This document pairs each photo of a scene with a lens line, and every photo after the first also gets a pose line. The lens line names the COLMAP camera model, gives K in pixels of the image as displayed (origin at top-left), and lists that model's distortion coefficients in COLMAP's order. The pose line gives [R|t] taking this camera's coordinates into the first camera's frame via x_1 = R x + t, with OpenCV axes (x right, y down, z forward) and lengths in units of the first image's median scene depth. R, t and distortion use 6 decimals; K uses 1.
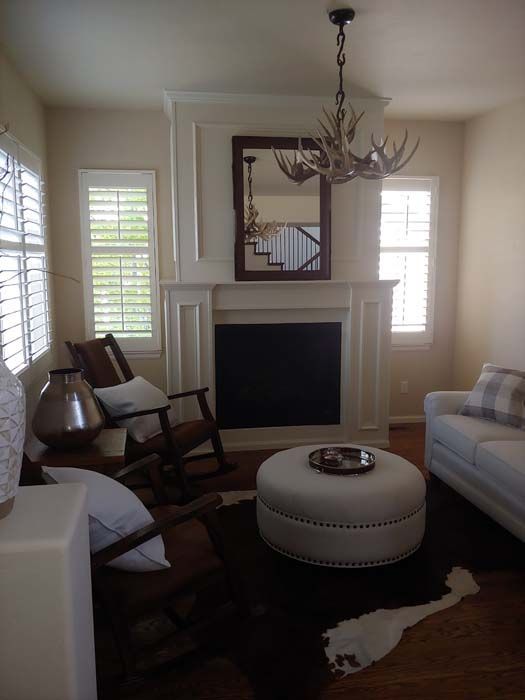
lens RADIAL K [[614.5, 0, 262.5], [0, 614.5, 350.0], [0, 0, 1]] dist [0.120018, -0.248712]
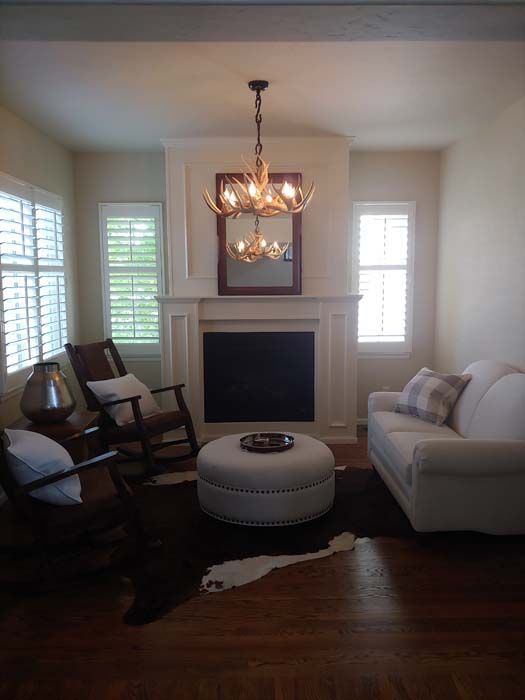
lens RADIAL K [[614.5, 0, 262.5], [0, 614.5, 350.0], [0, 0, 1]] dist [0.120018, -0.248712]
pose [[0.988288, 0.014230, -0.151932, 0.234711], [-0.018078, 0.999549, -0.023977, 0.020285], [0.151523, 0.026442, 0.988100, -0.157642]]
